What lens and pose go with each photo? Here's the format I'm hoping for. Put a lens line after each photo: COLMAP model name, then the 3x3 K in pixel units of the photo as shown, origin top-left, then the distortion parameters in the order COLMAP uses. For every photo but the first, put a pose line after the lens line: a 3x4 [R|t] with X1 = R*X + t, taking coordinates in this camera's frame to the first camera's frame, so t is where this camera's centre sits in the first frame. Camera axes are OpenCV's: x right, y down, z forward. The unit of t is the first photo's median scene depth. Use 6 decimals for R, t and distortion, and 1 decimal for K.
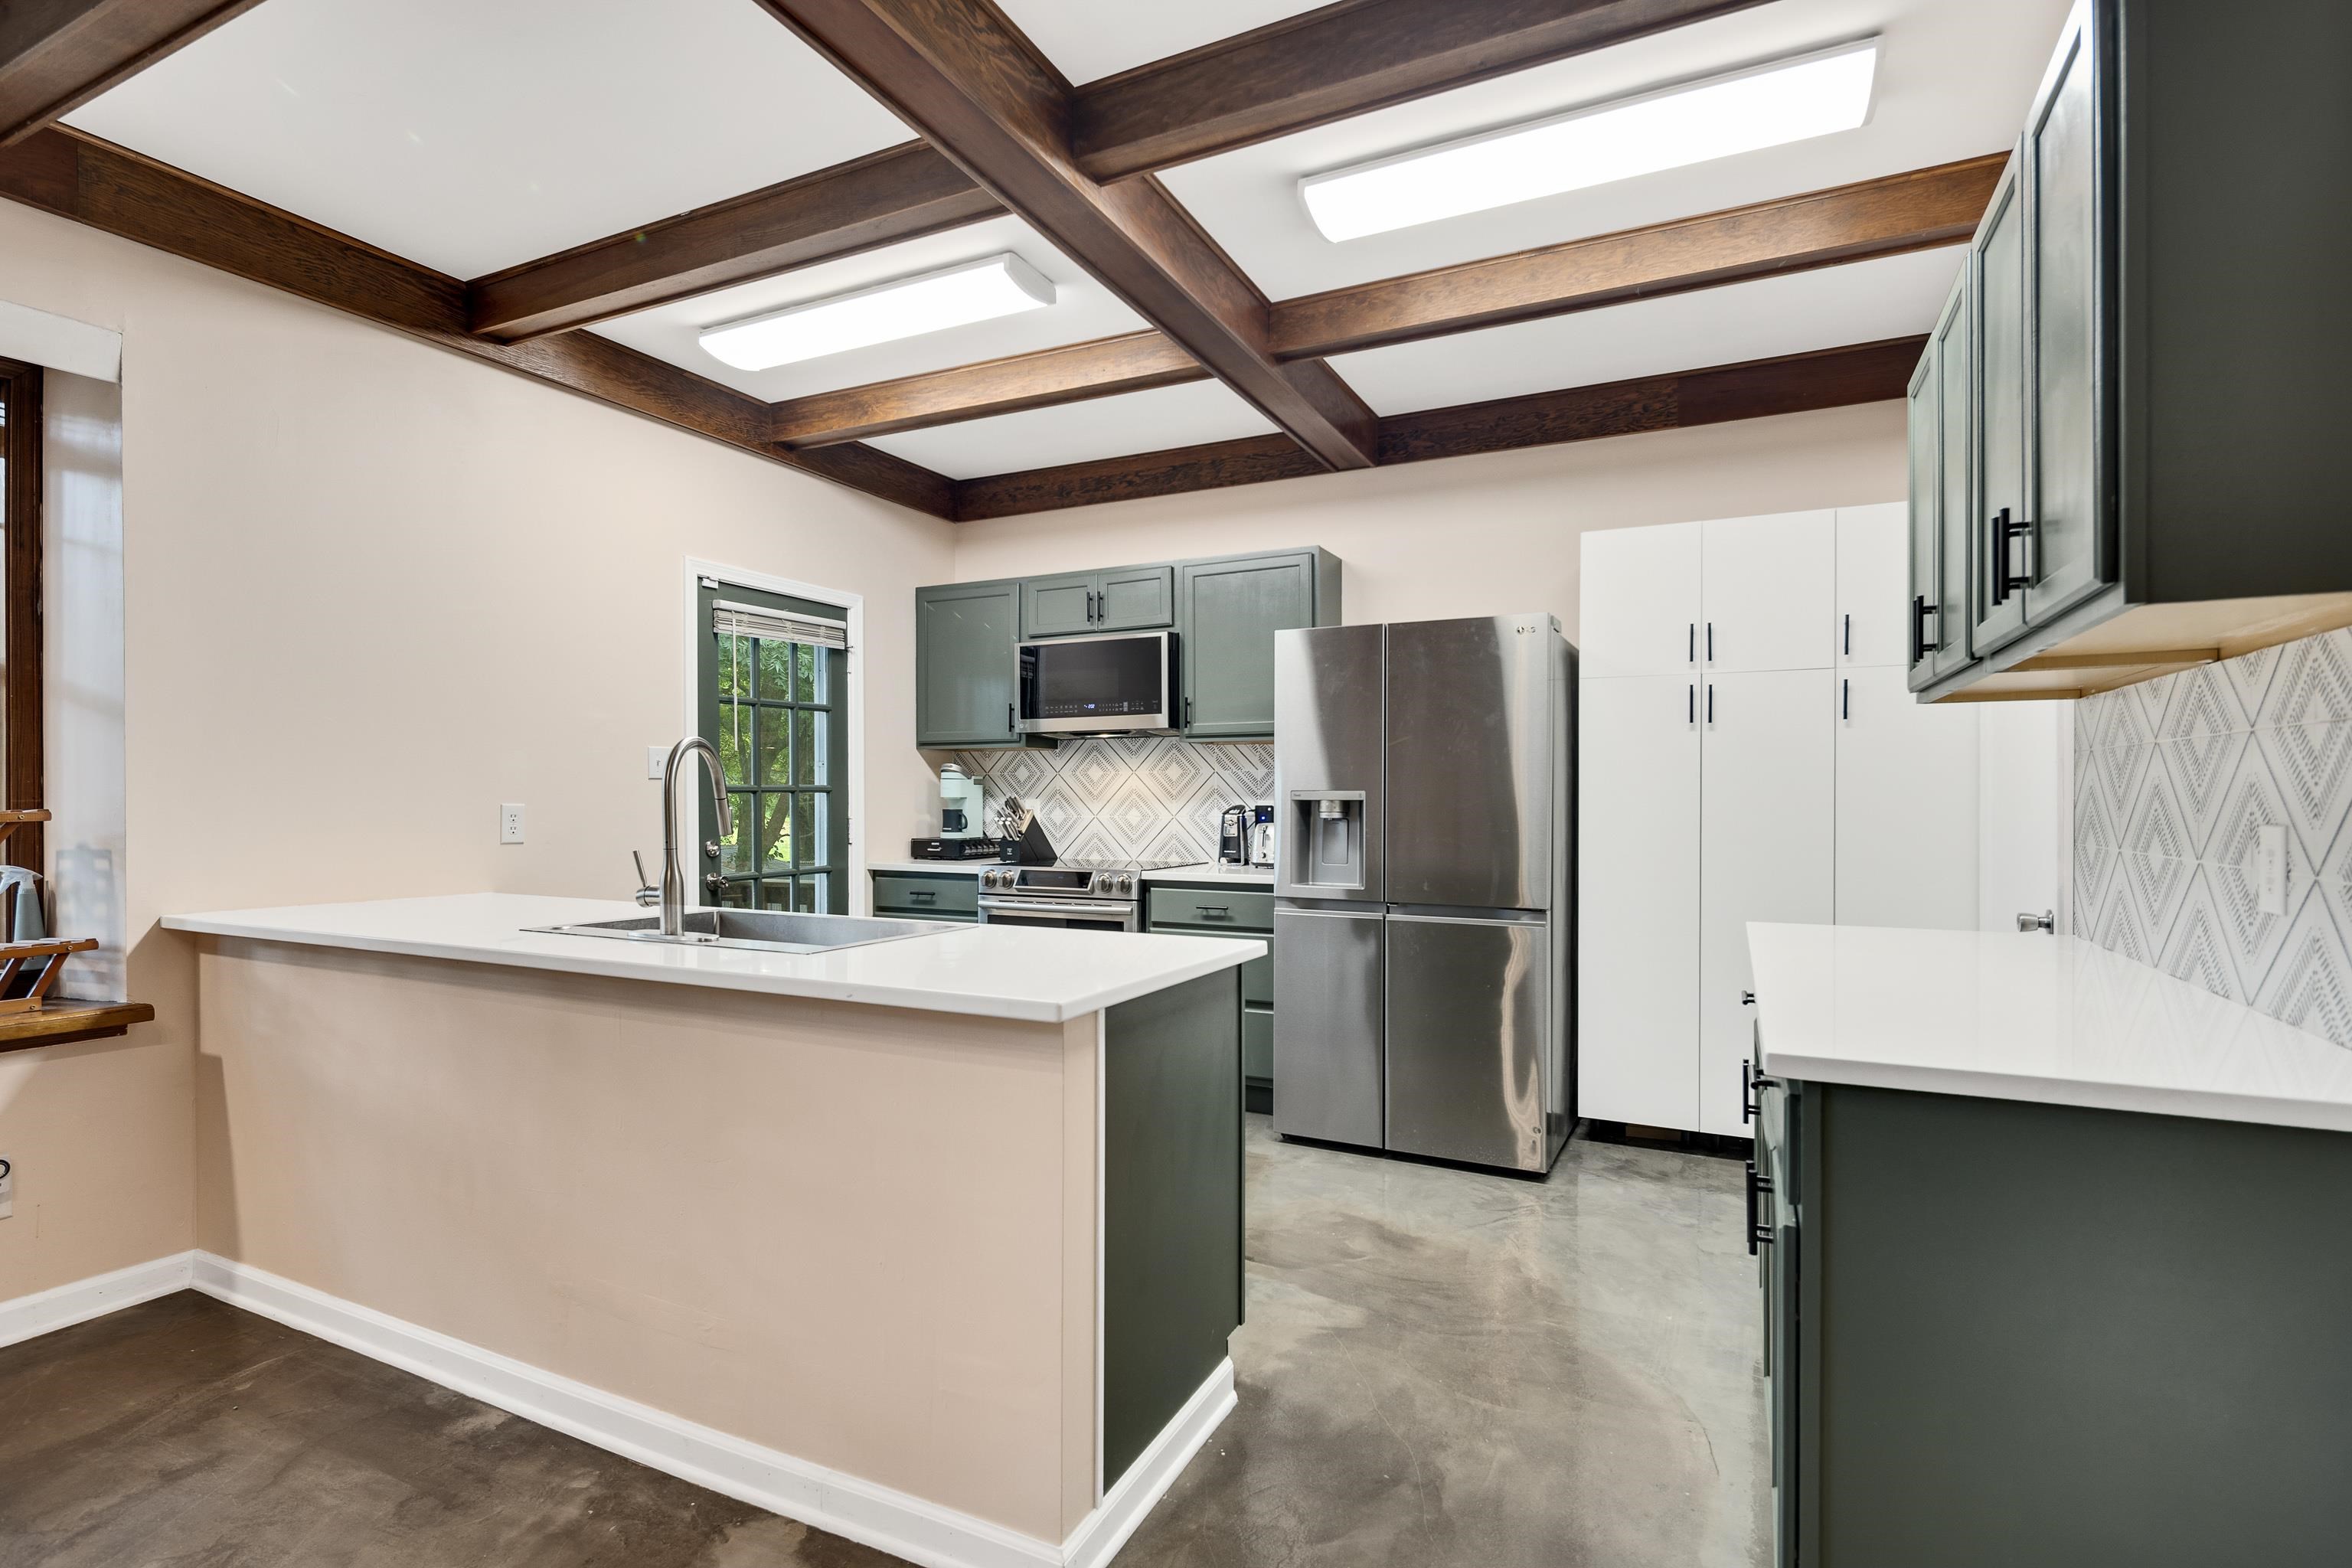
lens RADIAL K [[1153.6, 0, 1164.8], [0, 1153.6, 767.6], [0, 0, 1]] dist [0.001117, -0.000283]
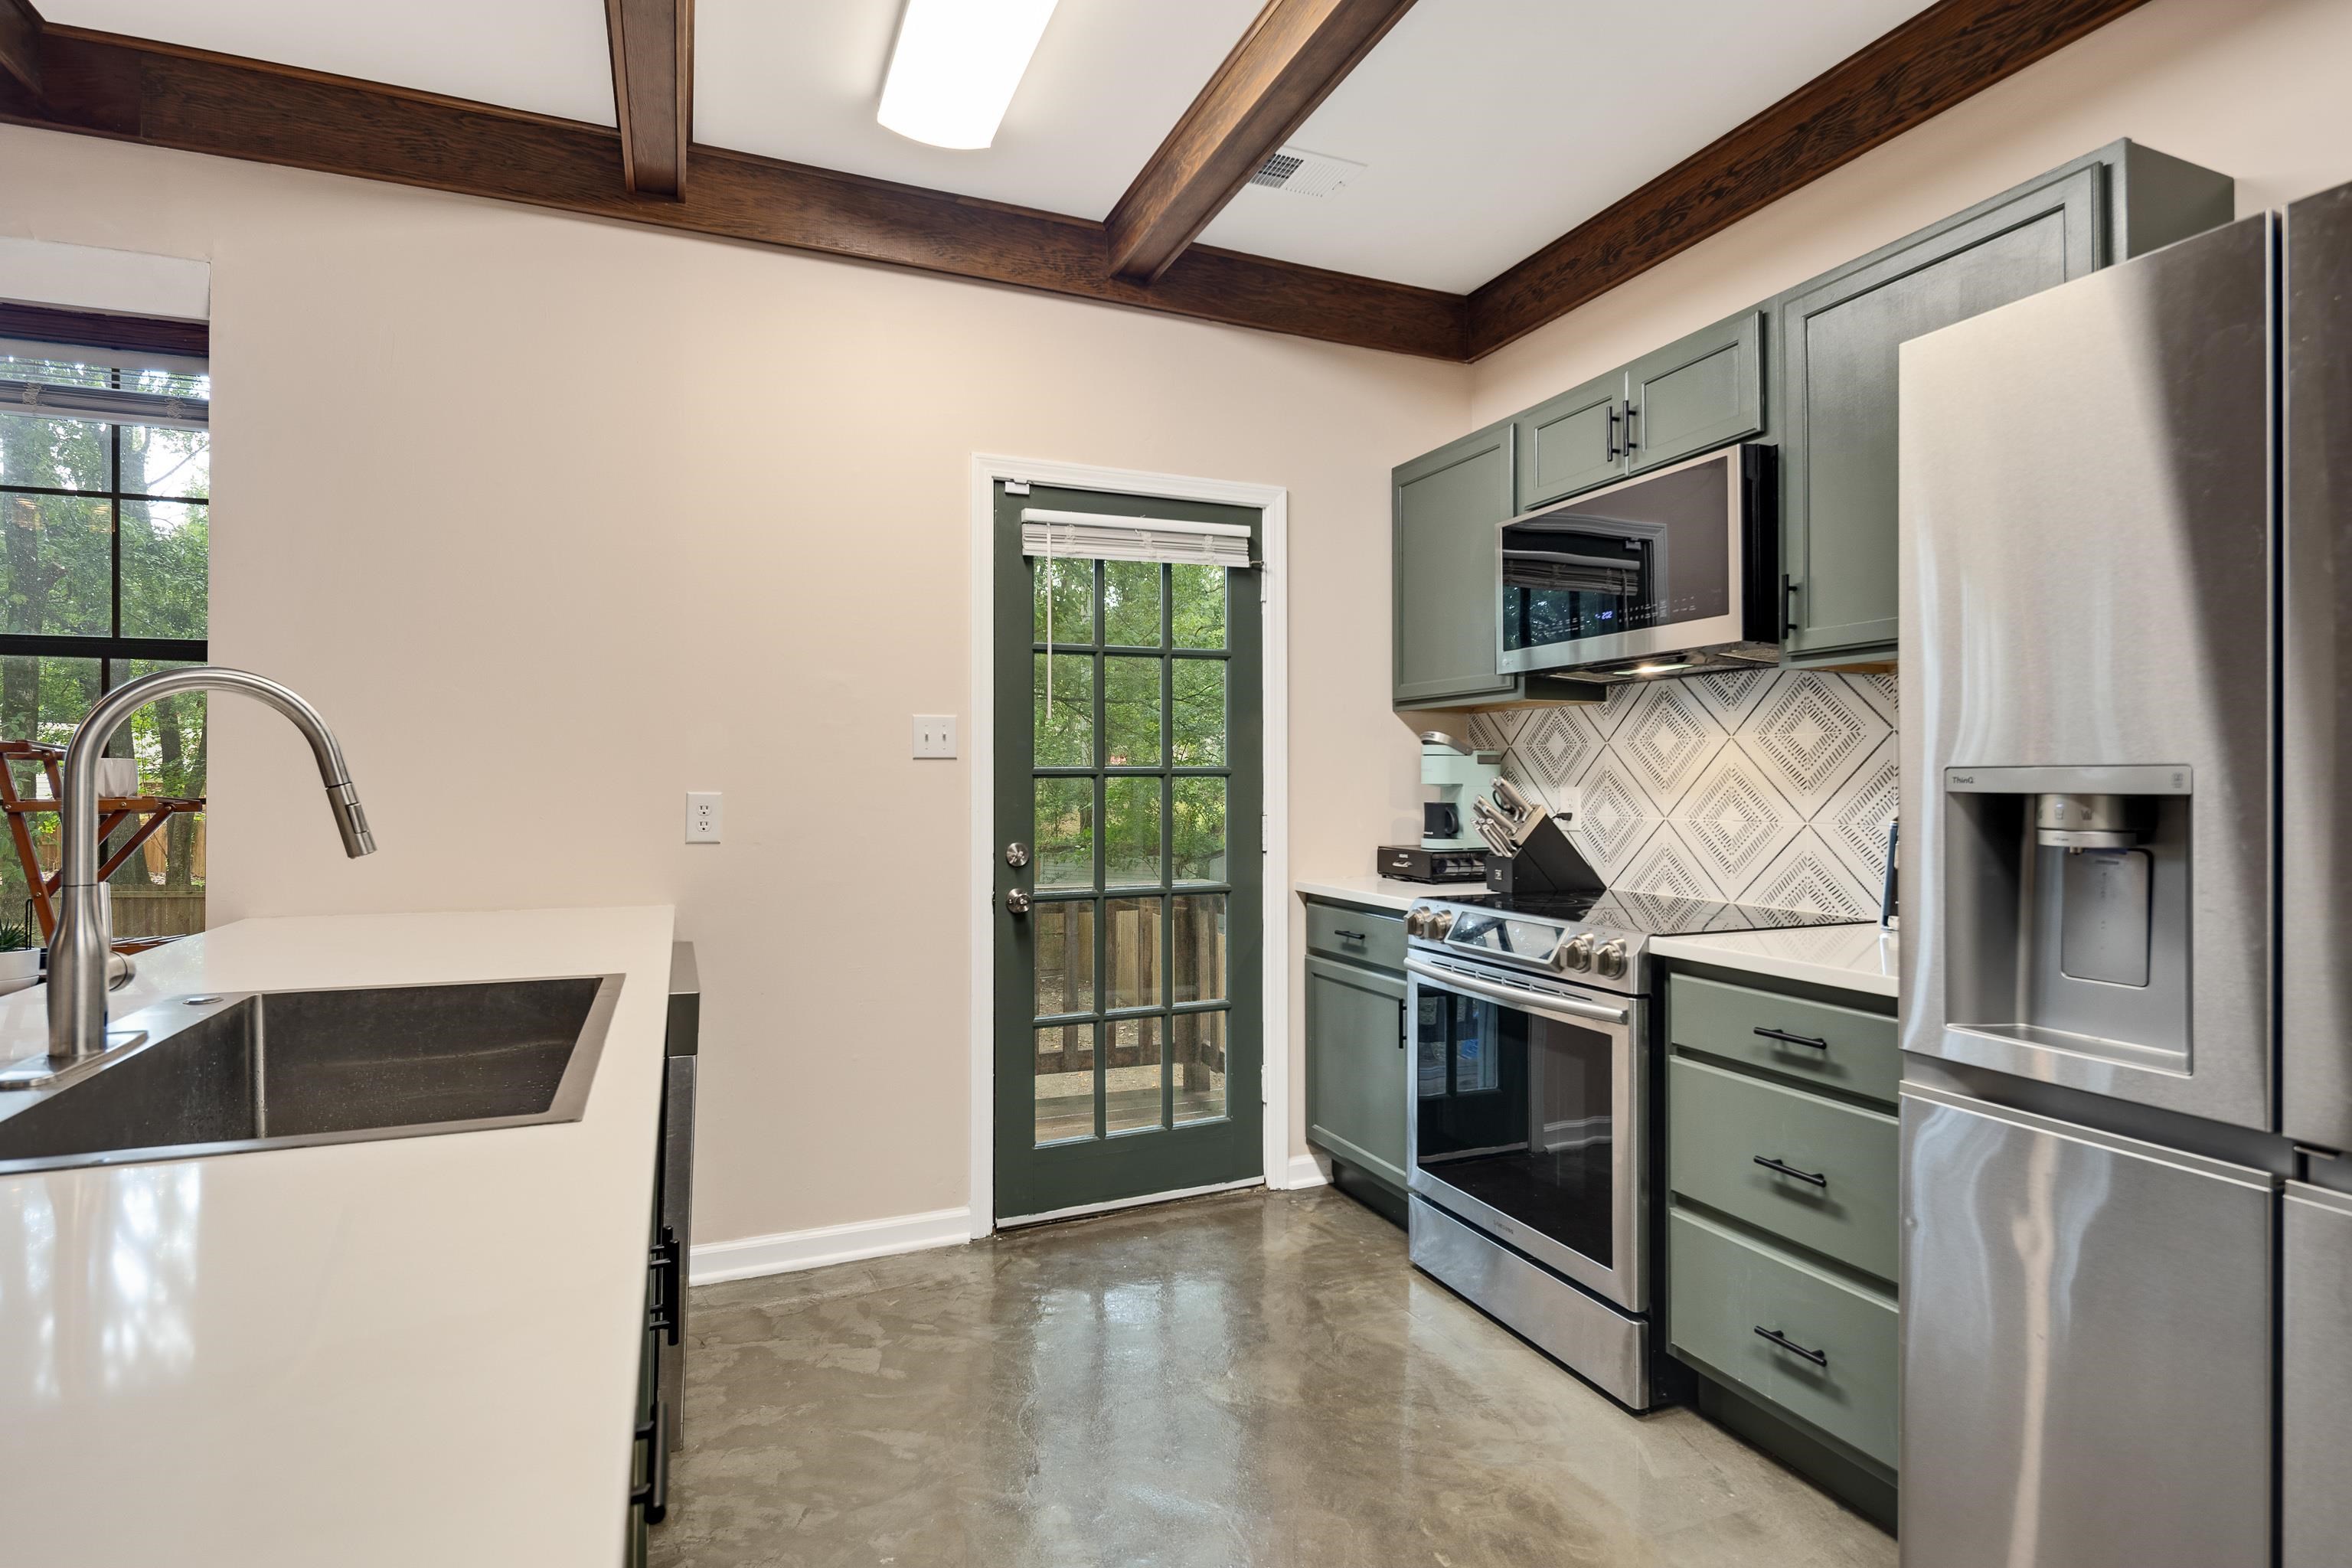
lens RADIAL K [[1153.6, 0, 1164.8], [0, 1153.6, 767.6], [0, 0, 1]] dist [0.001117, -0.000283]
pose [[0.754887, -0.008025, -0.655806, 0.130679], [0.016264, 0.999847, 0.006485, 0.010865], [0.655654, -0.015561, 0.754901, 0.449997]]
